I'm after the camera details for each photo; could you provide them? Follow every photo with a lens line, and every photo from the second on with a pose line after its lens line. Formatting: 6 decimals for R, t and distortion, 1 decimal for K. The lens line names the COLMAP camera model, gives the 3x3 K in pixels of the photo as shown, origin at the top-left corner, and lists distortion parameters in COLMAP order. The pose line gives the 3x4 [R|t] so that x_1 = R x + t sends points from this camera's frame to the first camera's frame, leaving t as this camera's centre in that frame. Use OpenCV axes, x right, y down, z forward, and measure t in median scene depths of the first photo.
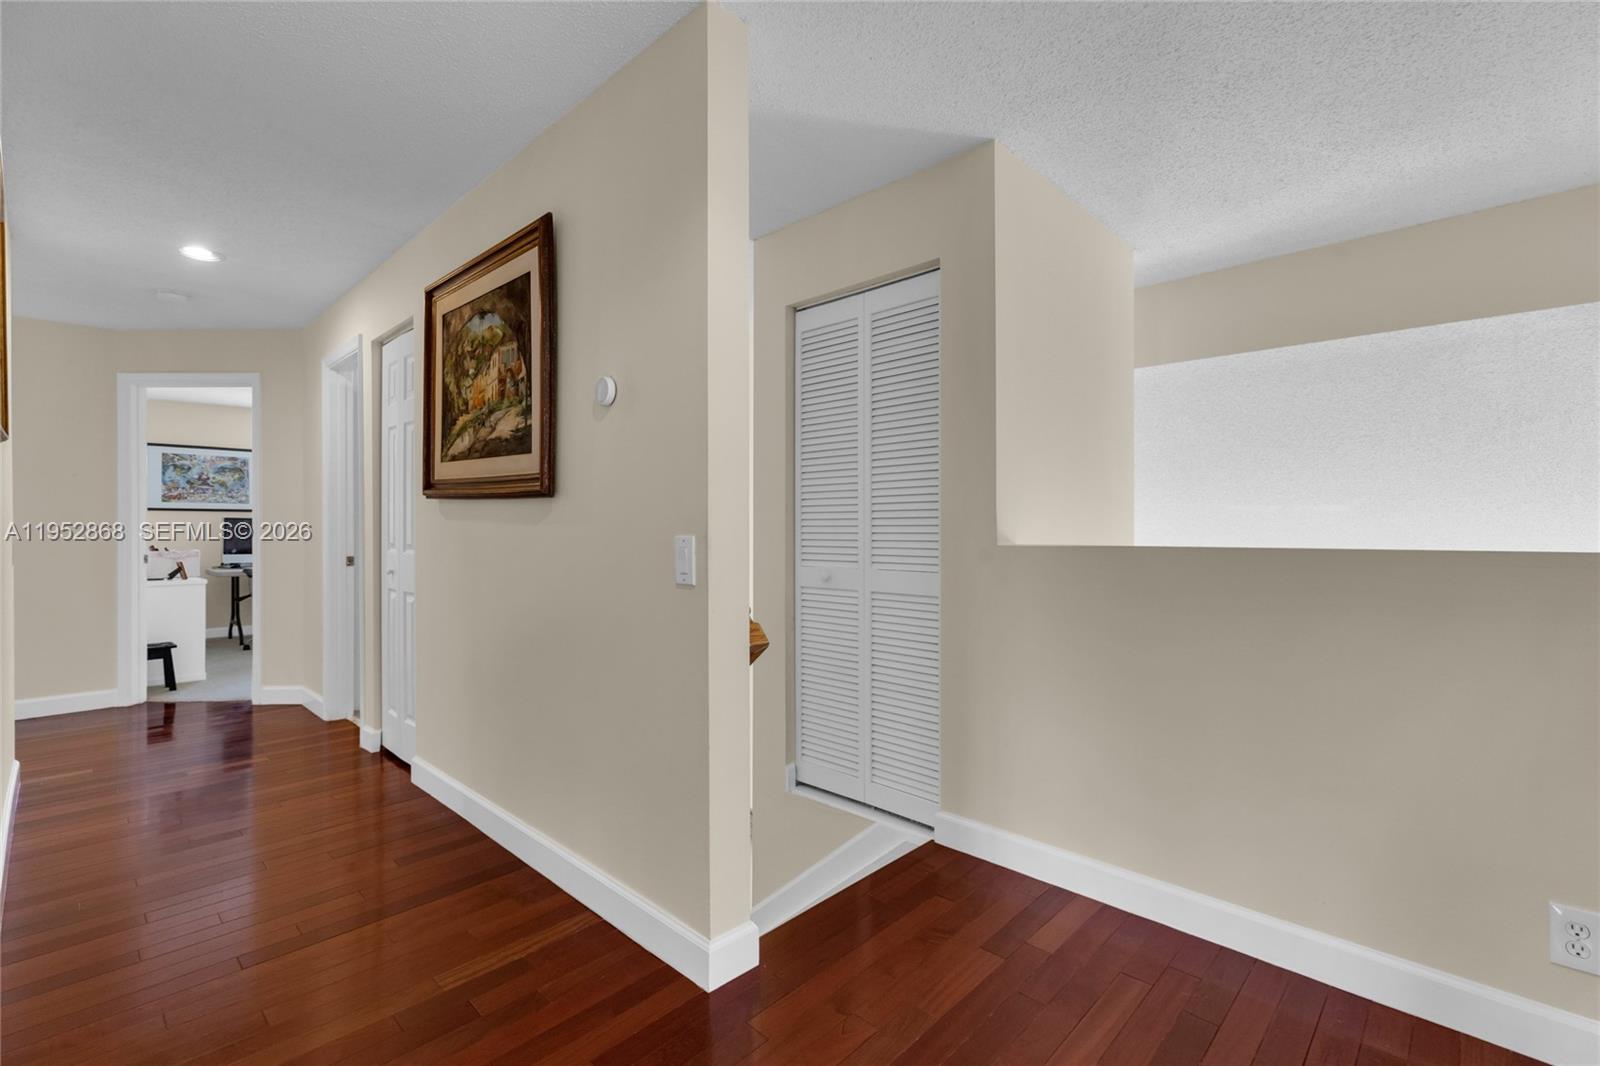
lens RADIAL K [[719.1, 0, 798.9], [0, 719.1, 530.7], [0, 0, 1]] dist [0.006026, 0.000729]
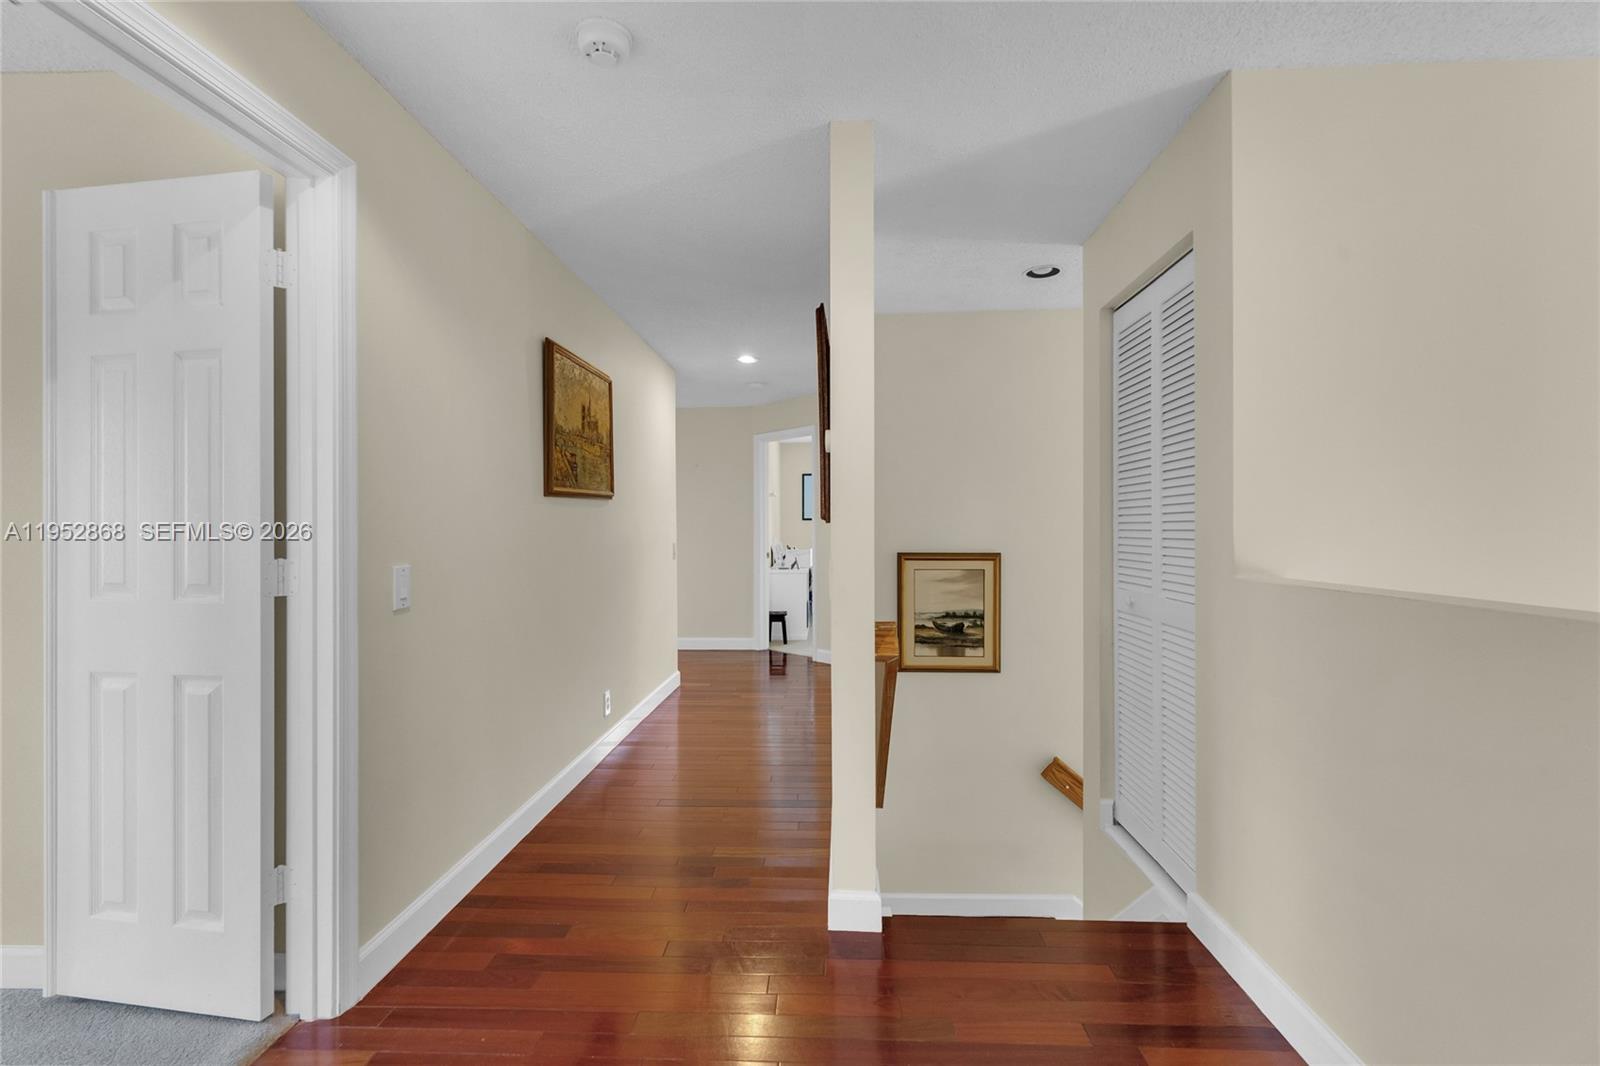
lens RADIAL K [[719.1, 0, 800.1], [0, 719.1, 531.2], [0, 0, 1]] dist [0.006026, 0.000729]
pose [[0.658532, 0.001850, -0.752550, 0.382280], [0.002765, 0.999984, 0.004878, -0.026024], [0.752548, -0.005293, 0.658517, 0.076026]]
